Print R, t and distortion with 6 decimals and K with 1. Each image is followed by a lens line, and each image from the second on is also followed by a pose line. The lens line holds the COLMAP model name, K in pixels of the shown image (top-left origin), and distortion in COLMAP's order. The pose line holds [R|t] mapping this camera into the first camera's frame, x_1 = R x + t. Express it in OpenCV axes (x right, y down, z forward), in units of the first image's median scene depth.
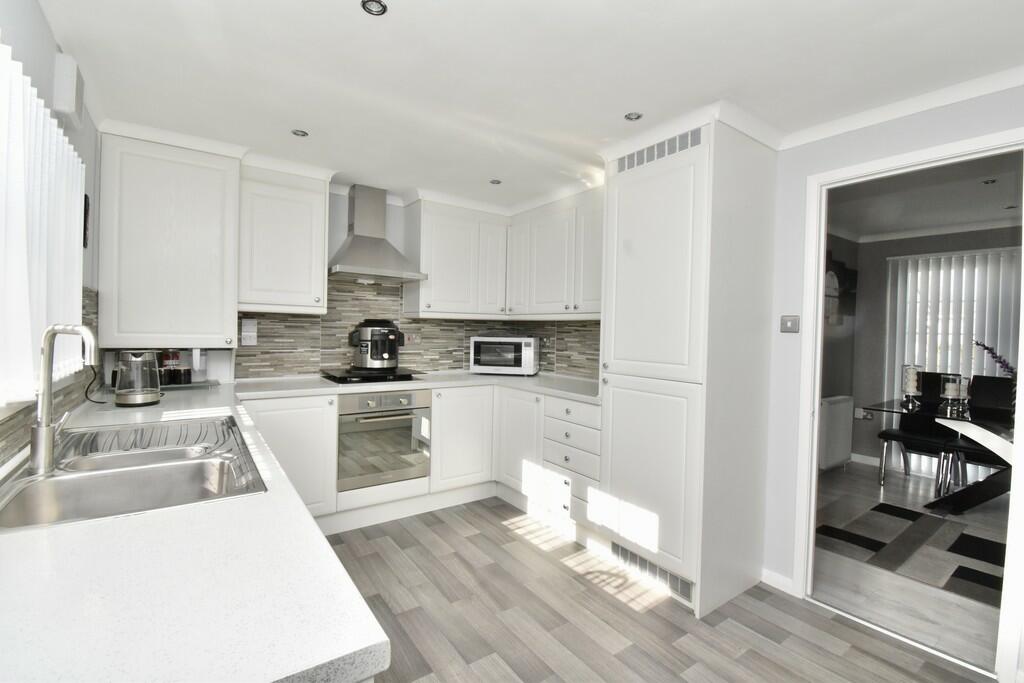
lens RADIAL K [[452.1, 0, 514.1], [0, 452.1, 337.7], [0, 0, 1]] dist [0.044943, -0.037060]
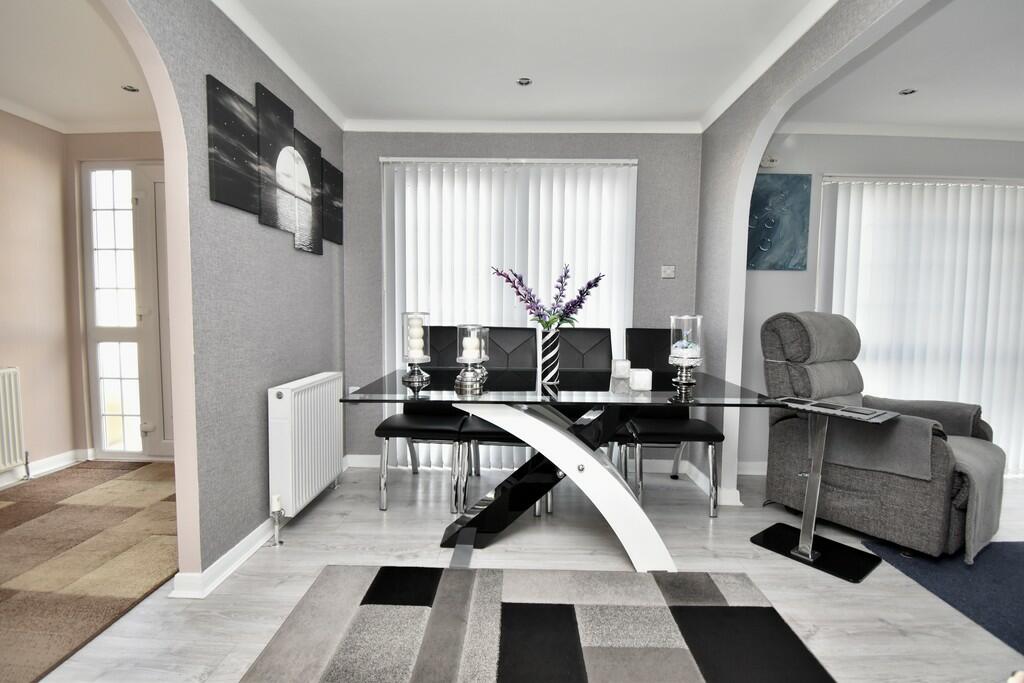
lens RADIAL K [[452.1, 0, 514.1], [0, 452.1, 337.7], [0, 0, 1]] dist [0.044943, -0.037060]
pose [[0.591964, -0.063746, 0.803439, 0.508394], [0.021186, 0.997754, 0.063553, 0.063140], [-0.805686, -0.020600, 0.591985, 0.593921]]
